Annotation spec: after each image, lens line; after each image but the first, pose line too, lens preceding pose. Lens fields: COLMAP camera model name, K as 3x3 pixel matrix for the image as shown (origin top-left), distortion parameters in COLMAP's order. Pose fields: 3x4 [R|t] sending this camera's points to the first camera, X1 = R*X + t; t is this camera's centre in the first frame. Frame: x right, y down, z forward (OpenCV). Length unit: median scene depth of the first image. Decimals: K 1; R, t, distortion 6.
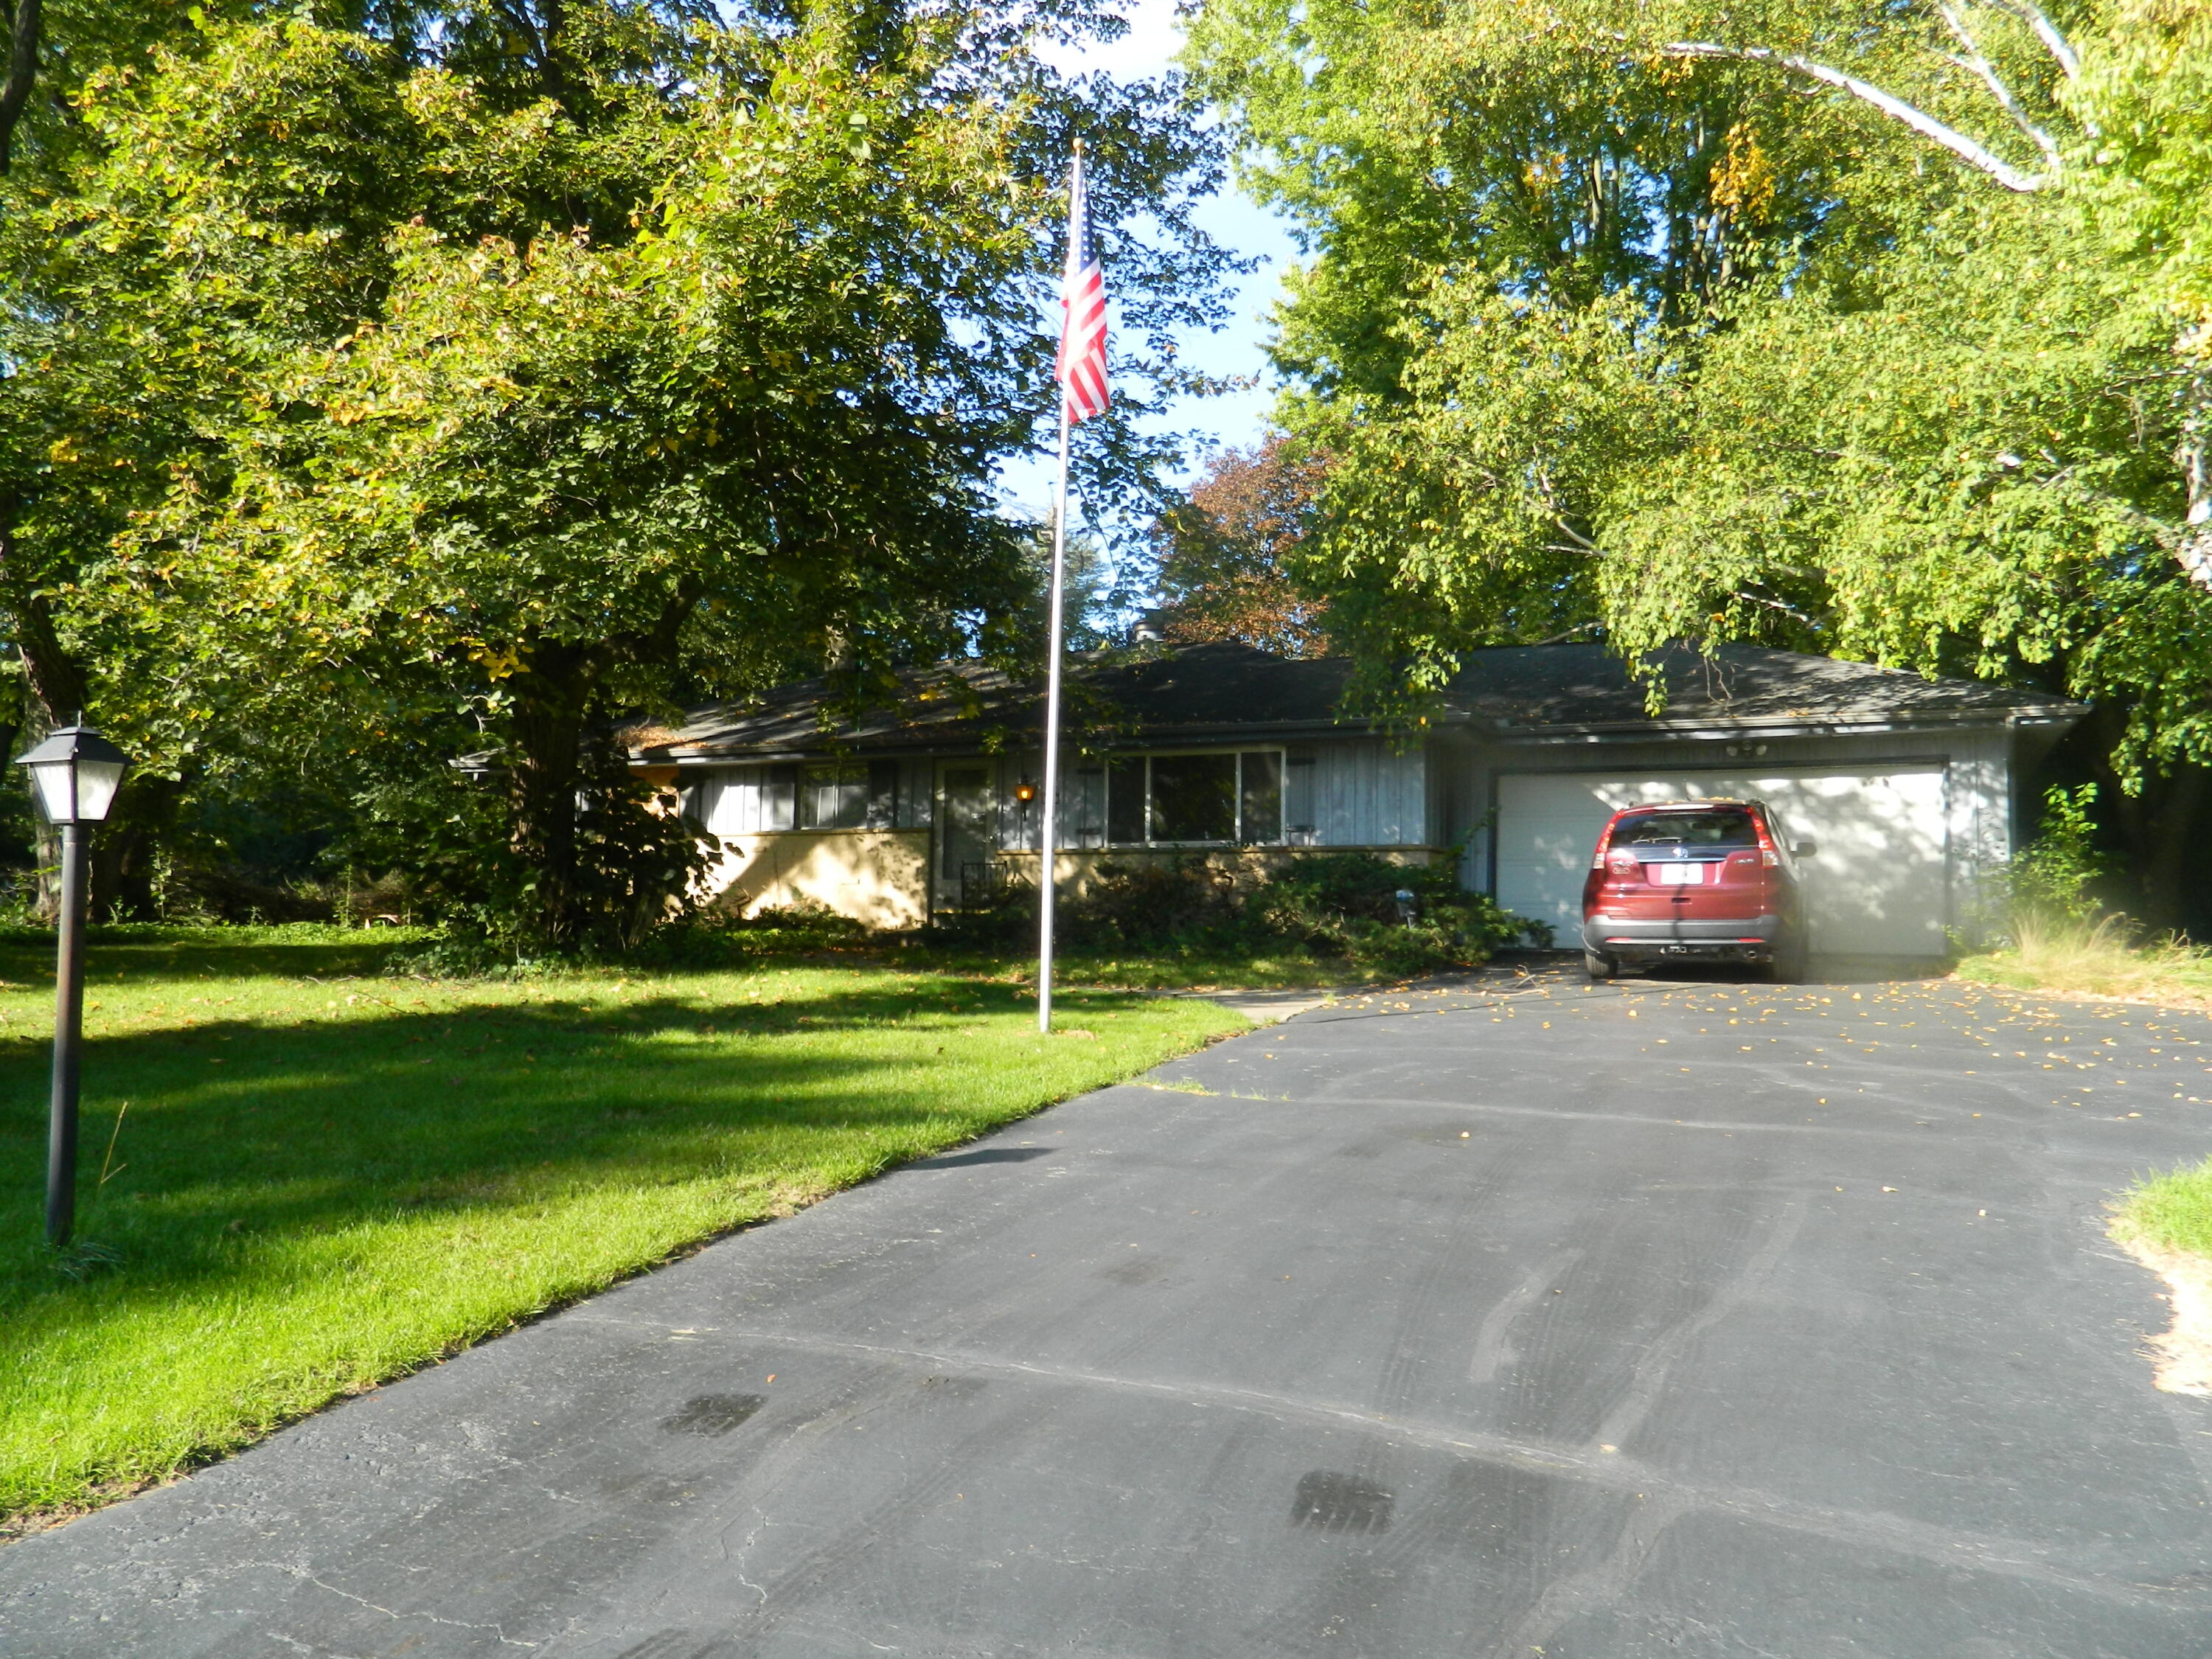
lens RADIAL K [[1680.1, 0, 1109.4], [0, 1680.1, 817.6], [0, 0, 1]] dist [0.037341, -0.018186]
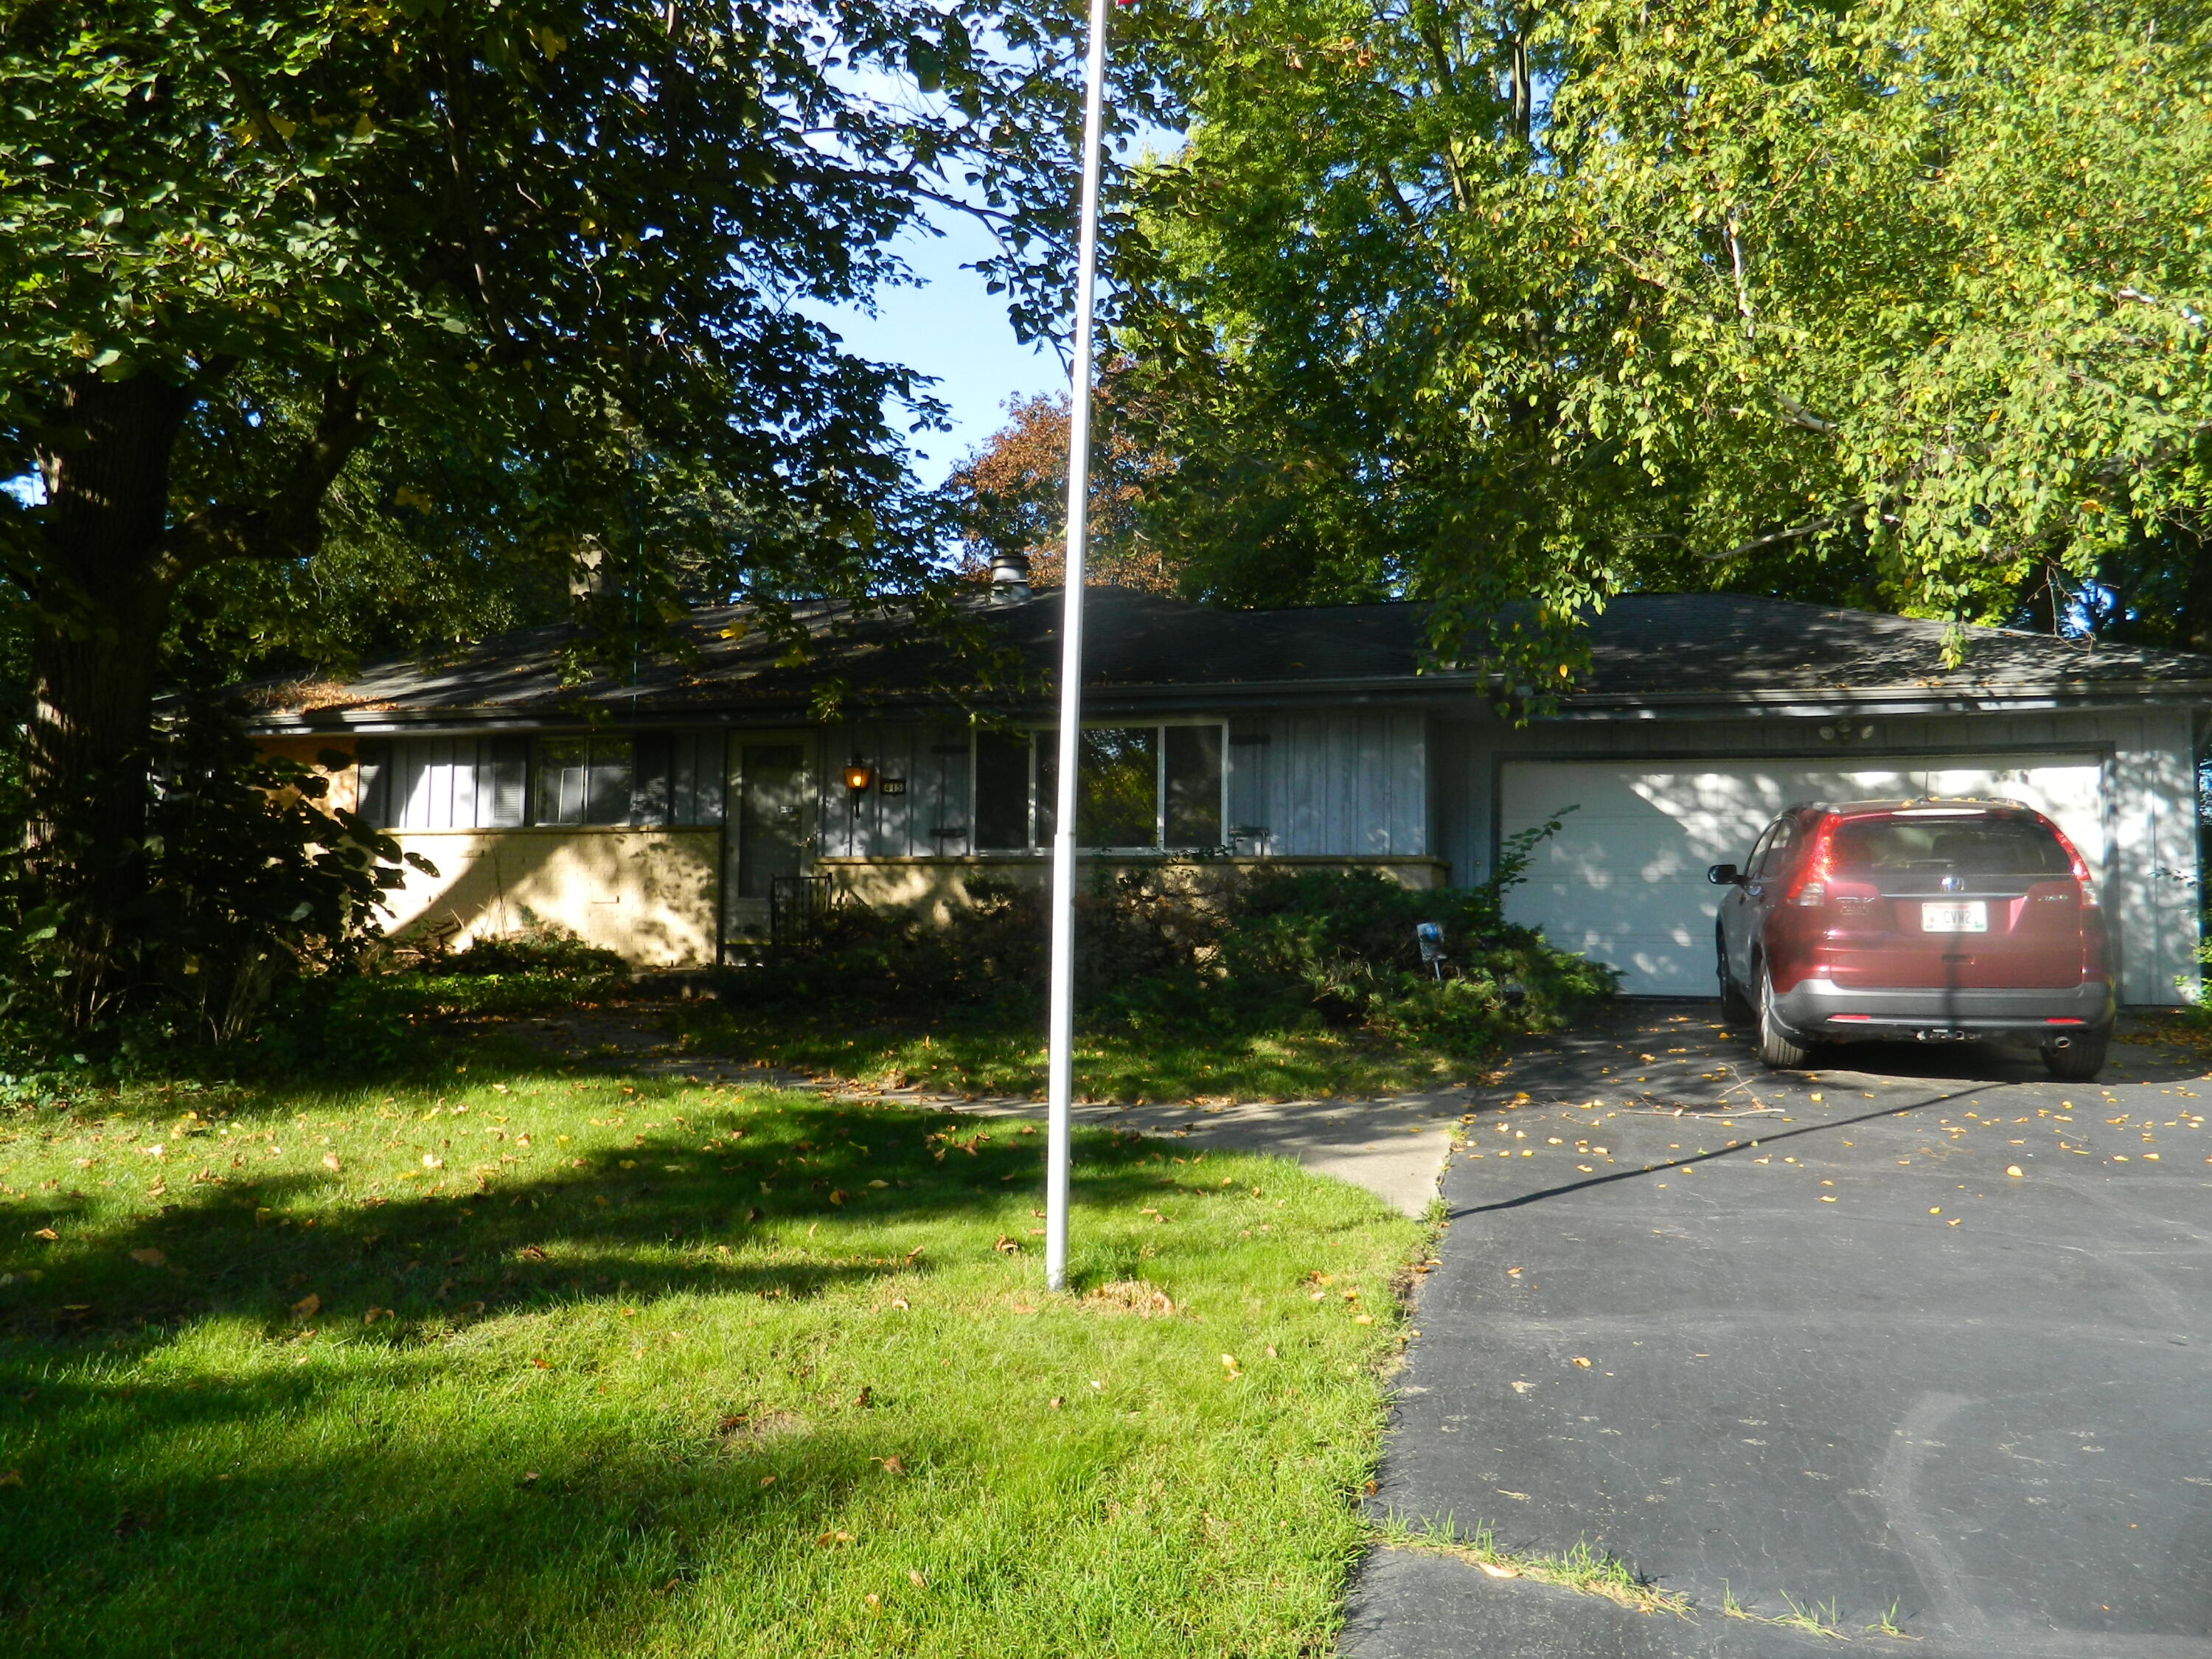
lens RADIAL K [[1668.9, 0, 1106.2], [0, 1668.9, 823.5], [0, 0, 1]] dist [0.022188, -0.008587]
pose [[0.989386, 0.006531, 0.145164, -0.050395], [-0.008191, 0.999908, 0.010841, -0.004378], [-0.145079, -0.011915, 0.989348, 0.284338]]
